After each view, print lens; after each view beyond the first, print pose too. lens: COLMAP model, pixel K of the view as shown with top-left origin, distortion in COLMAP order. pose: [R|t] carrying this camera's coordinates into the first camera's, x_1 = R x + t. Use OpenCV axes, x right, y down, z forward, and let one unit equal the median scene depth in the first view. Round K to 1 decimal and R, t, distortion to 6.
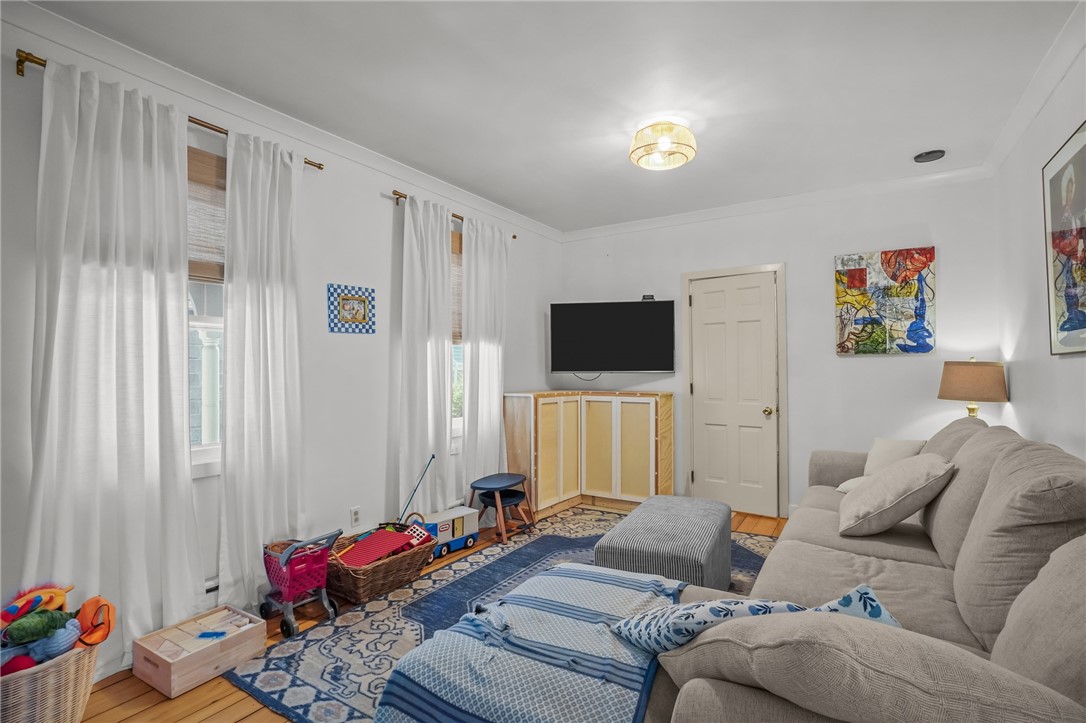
lens RADIAL K [[529.5, 0, 545.1], [0, 529.5, 366.3], [0, 0, 1]] dist [-0.049266, 0.024418]
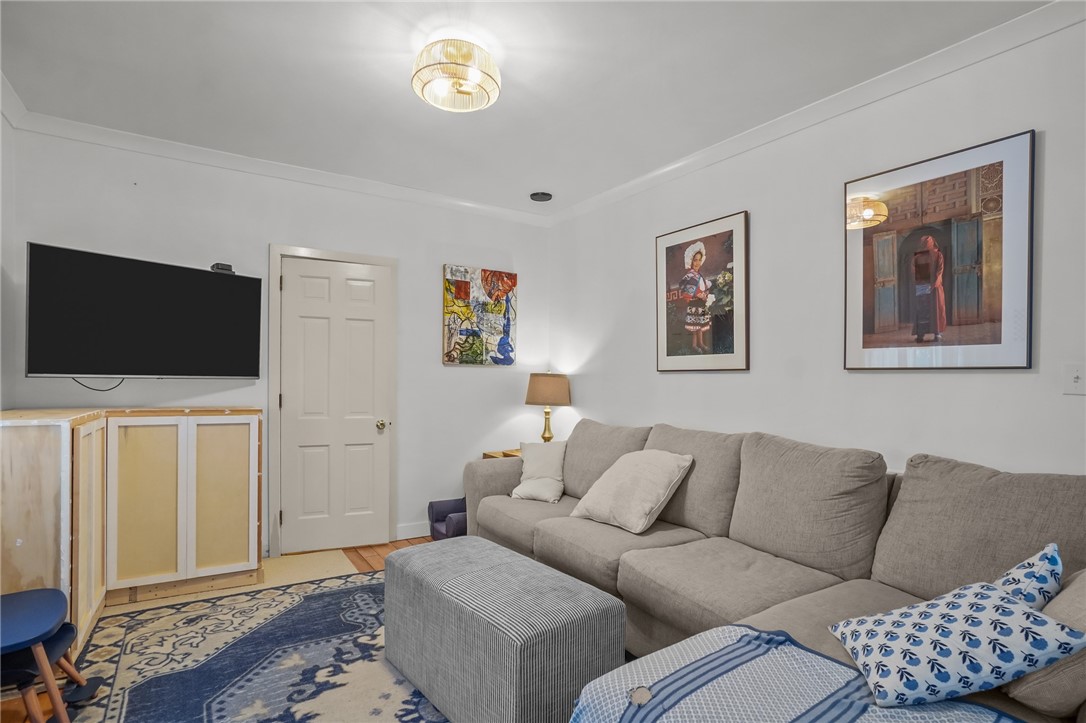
lens RADIAL K [[541.0, 0, 540.2], [0, 541.0, 375.6], [0, 0, 1]] dist [-0.053315, 0.025540]
pose [[0.428696, 0.019432, 0.903240, -0.375241], [-0.021709, 0.999702, -0.011204, 0.010554], [-0.903188, -0.014806, 0.428990, 0.513759]]
